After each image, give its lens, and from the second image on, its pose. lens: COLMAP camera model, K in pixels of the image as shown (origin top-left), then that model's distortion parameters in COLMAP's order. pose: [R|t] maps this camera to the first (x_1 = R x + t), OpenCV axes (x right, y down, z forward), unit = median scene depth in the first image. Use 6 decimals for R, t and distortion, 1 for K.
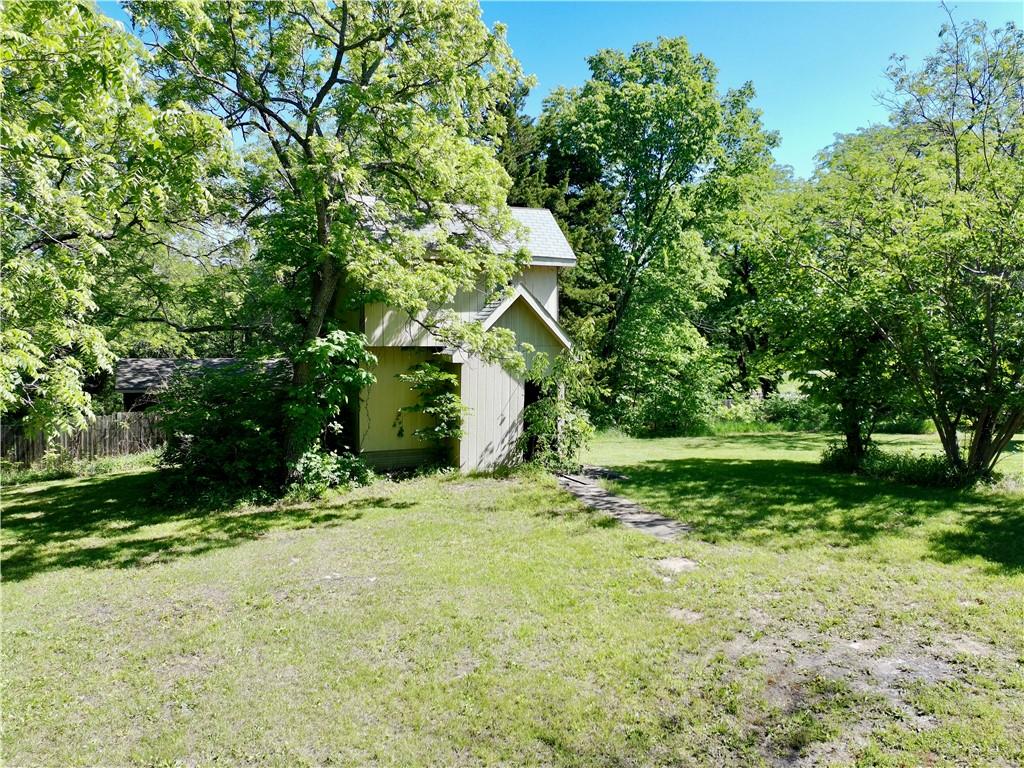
lens RADIAL K [[764.4, 0, 513.4], [0, 764.4, 365.4], [0, 0, 1]] dist [0.094484, -0.084887]
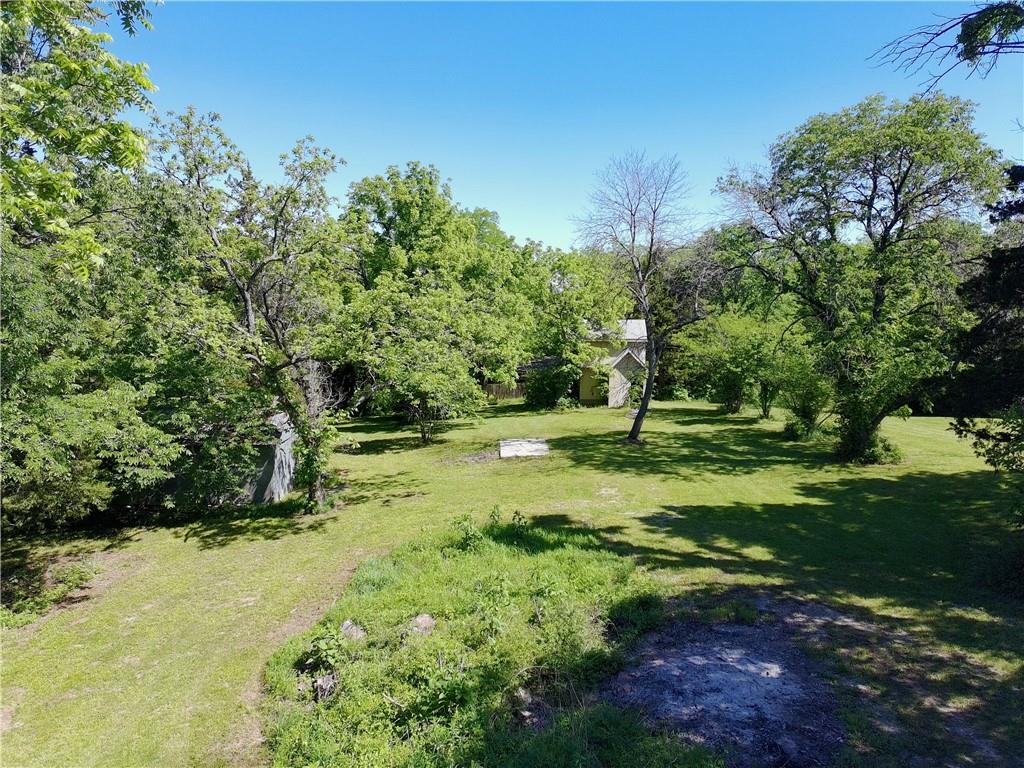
lens RADIAL K [[760.3, 0, 513.7], [0, 760.3, 383.2], [0, 0, 1]] dist [0.099056, -0.084851]
pose [[0.895789, 0.048997, -0.441772, 1.007974], [-0.018675, 0.997177, 0.072729, -0.191676], [0.444088, -0.056899, 0.894175, -2.077932]]
